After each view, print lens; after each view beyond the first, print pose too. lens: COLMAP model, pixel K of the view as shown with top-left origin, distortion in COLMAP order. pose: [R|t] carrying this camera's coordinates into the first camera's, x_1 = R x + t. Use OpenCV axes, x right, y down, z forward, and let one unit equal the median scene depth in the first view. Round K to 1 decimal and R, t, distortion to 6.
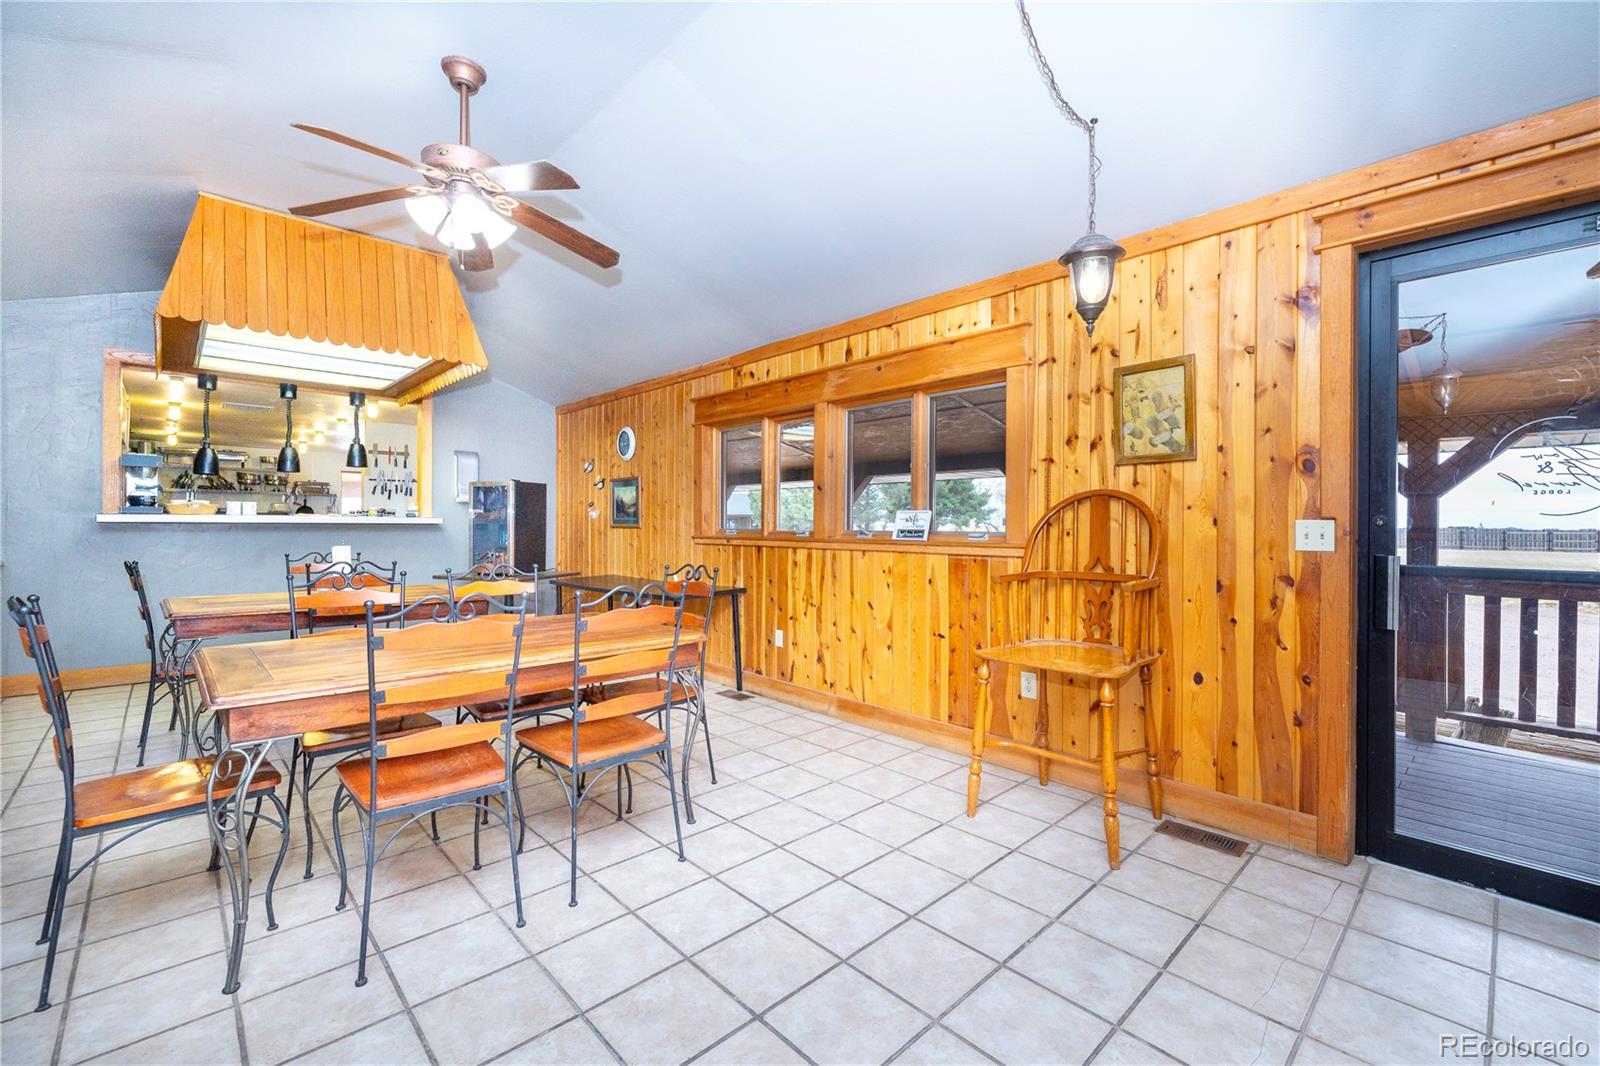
lens RADIAL K [[673.4, 0, 802.4], [0, 673.4, 527.8], [0, 0, 1]] dist [0.002391, -0.000018]
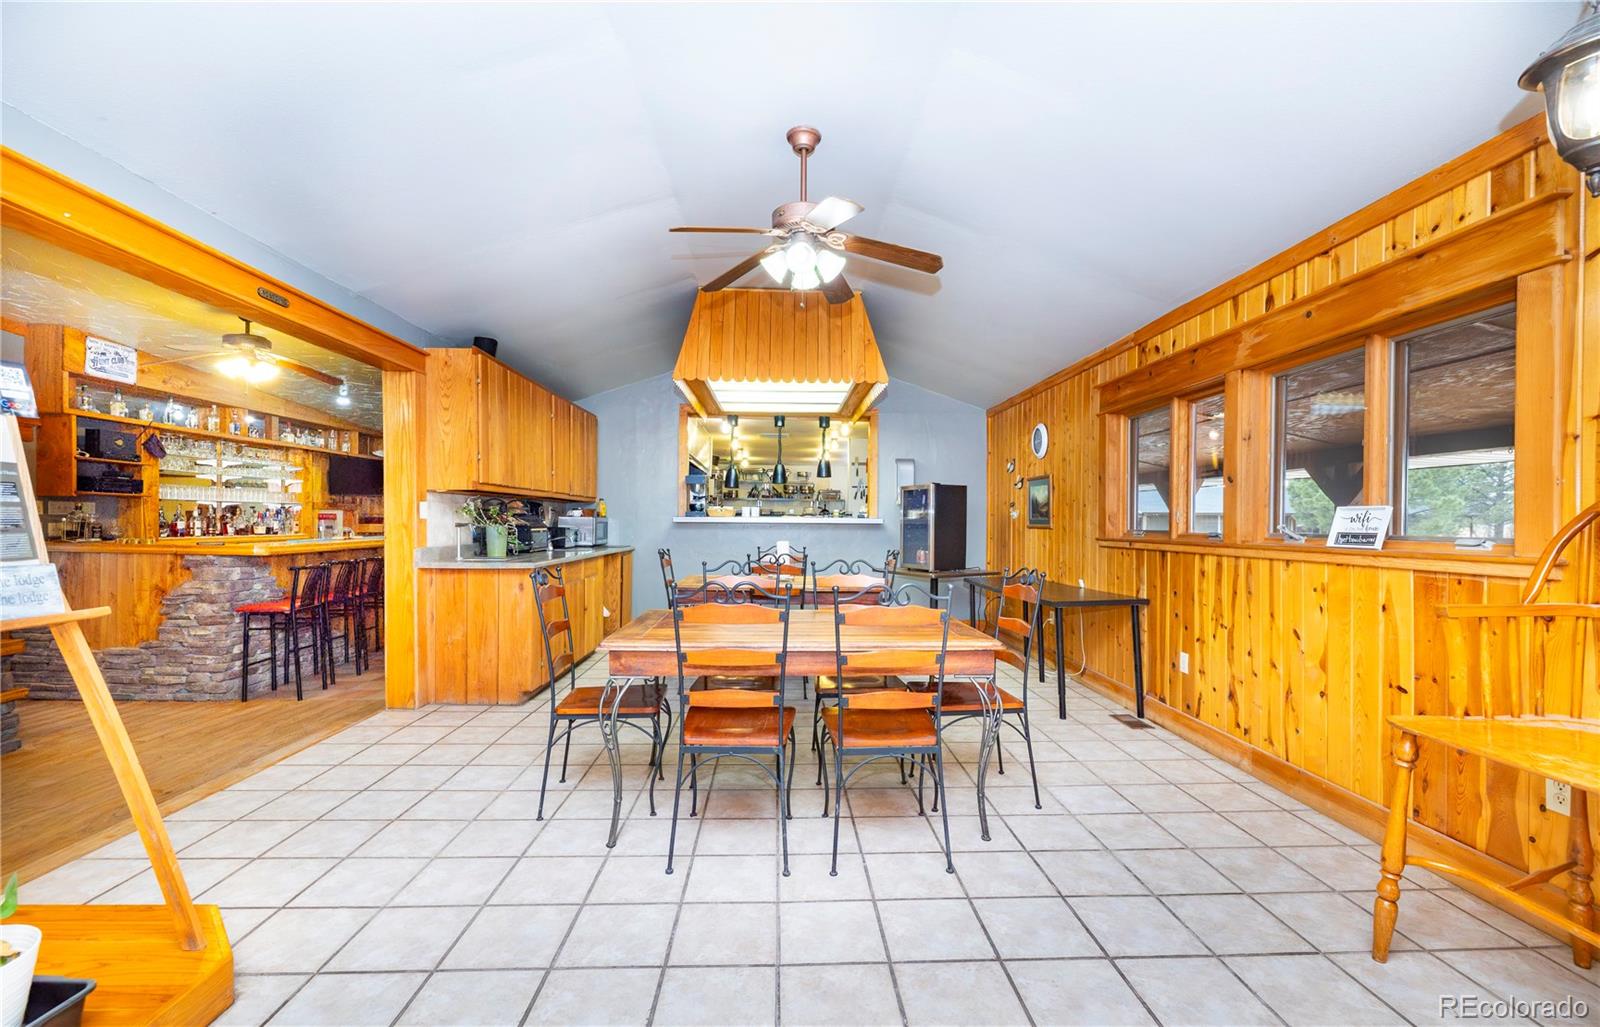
lens RADIAL K [[672.9, 0, 804.7], [0, 672.9, 527.3], [0, 0, 1]] dist [0.000420, -0.000084]
pose [[0.754028, 0.005097, -0.656822, 0.170753], [-0.005823, 0.999982, 0.001075, -0.000672], [0.656816, 0.003014, 0.754045, 0.076245]]
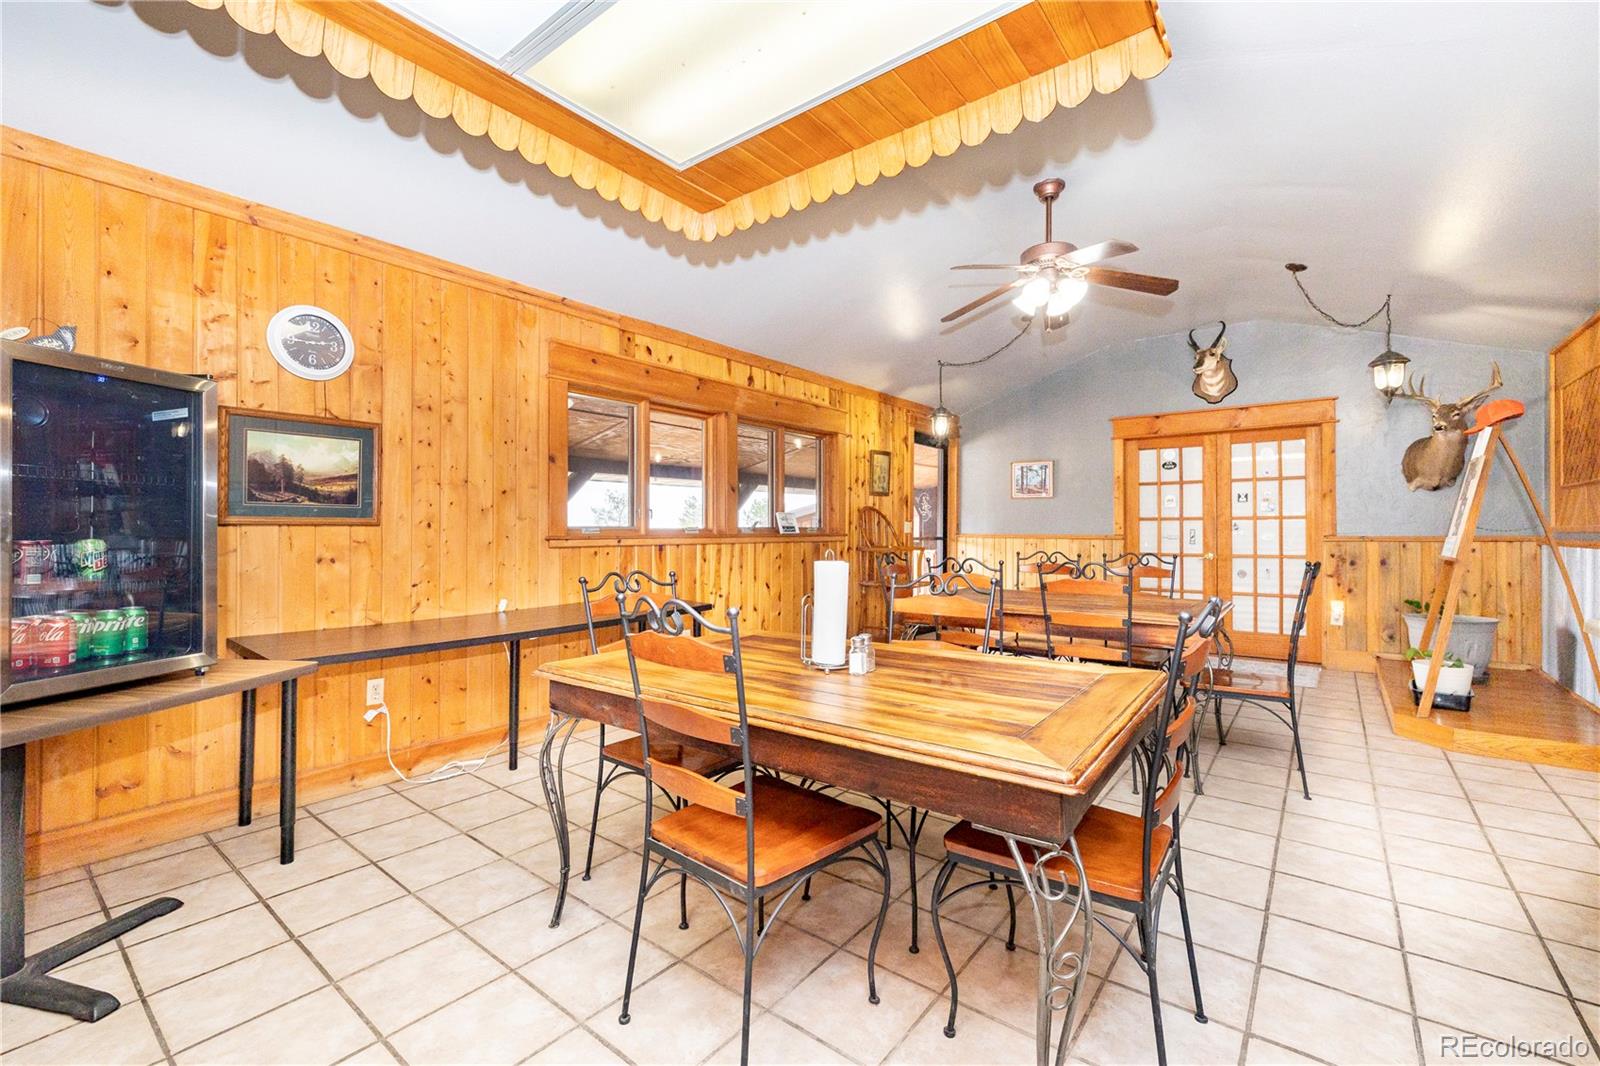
lens RADIAL K [[673.4, 0, 803.1], [0, 673.4, 532.5], [0, 0, 1]] dist [0.002391, -0.000018]
pose [[-0.145948, -0.007046, 0.989267, -1.120420], [0.005485, 0.999954, 0.007931, 0.005019], [-0.989277, 0.006583, -0.145903, 1.065811]]
